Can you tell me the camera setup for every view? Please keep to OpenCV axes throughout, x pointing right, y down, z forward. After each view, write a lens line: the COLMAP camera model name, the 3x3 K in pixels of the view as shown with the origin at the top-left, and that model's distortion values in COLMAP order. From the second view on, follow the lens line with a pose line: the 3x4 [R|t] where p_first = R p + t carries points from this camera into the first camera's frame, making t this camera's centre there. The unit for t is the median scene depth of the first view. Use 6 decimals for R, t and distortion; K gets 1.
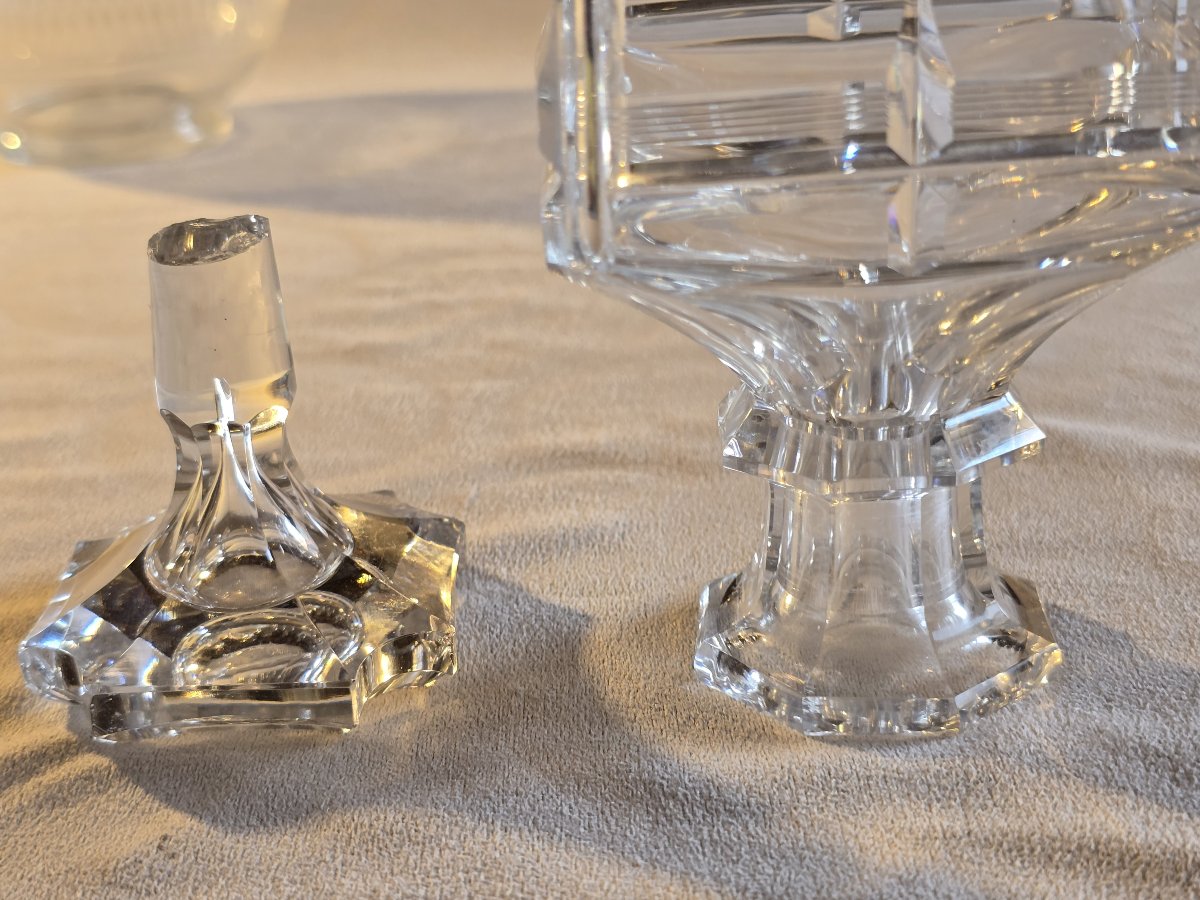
lens RADIAL K [[1517.0, 0, 596.3], [0, 1517.0, 444.2], [0, 0, 1]] dist [0.029896, 0.000000]
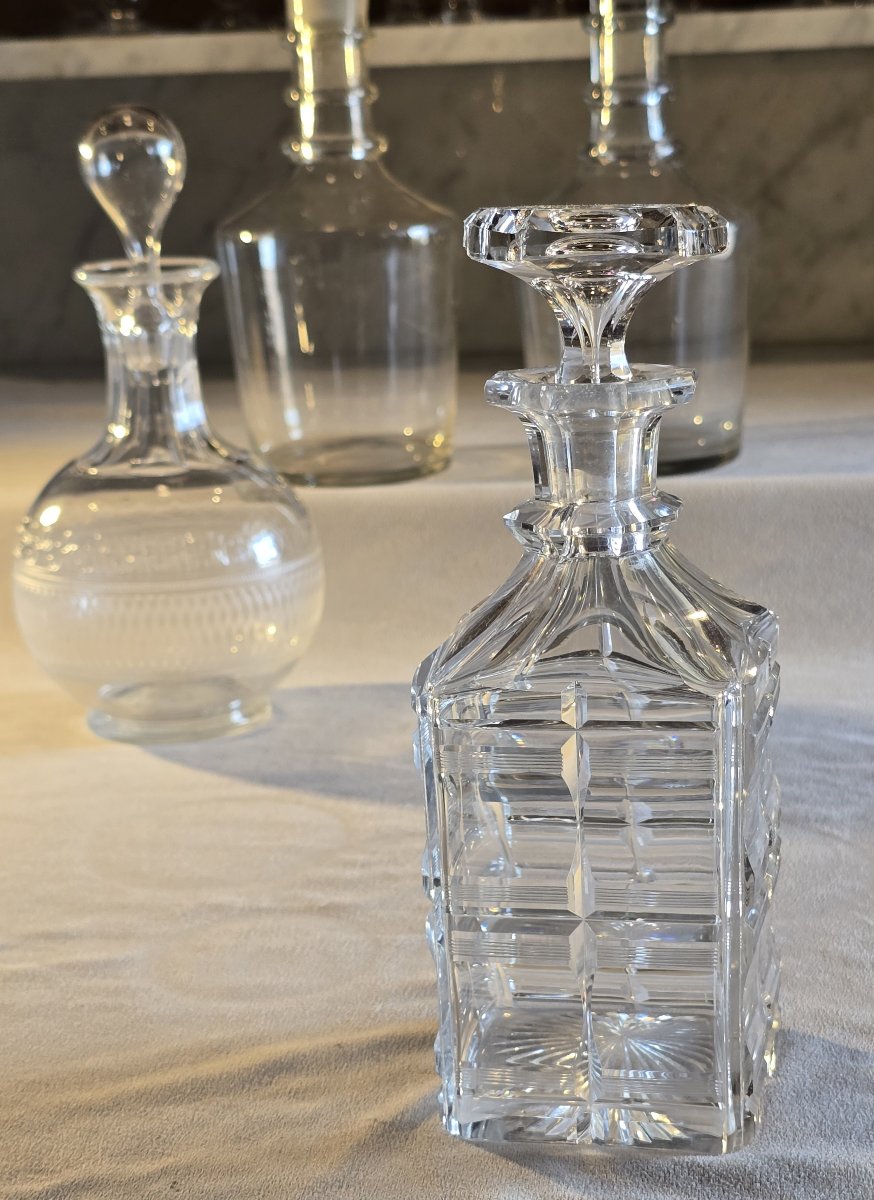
lens RADIAL K [[1522.8, 0, 434.1], [0, 1522.8, 596.4], [0, 0, 1]] dist [0.074557, 0.000000]
pose [[0.990720, 0.019922, -0.134453, 0.250286], [-0.052590, 0.968339, -0.244038, 0.002910], [0.125334, 0.248845, 0.960400, -0.879479]]
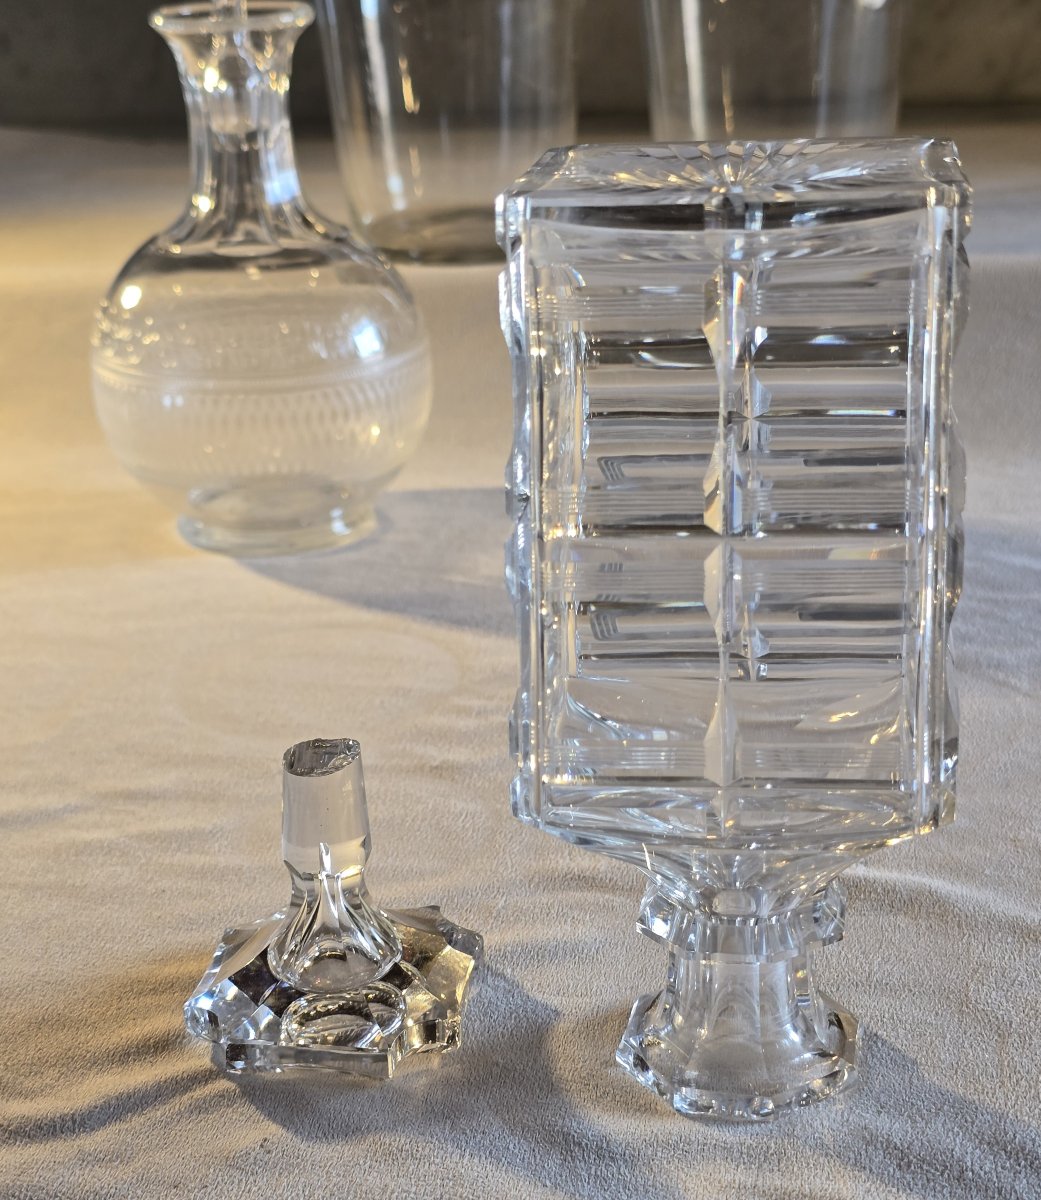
lens RADIAL K [[1536.8, 0, 523.2], [0, 1536.8, 611.4], [0, 0, 1]] dist [0.051366, 0.000000]
pose [[0.988911, 0.049125, -0.140149, 0.166011], [-0.062286, 0.993890, -0.091125, -0.145507], [0.134816, 0.098844, 0.985928, -0.557691]]
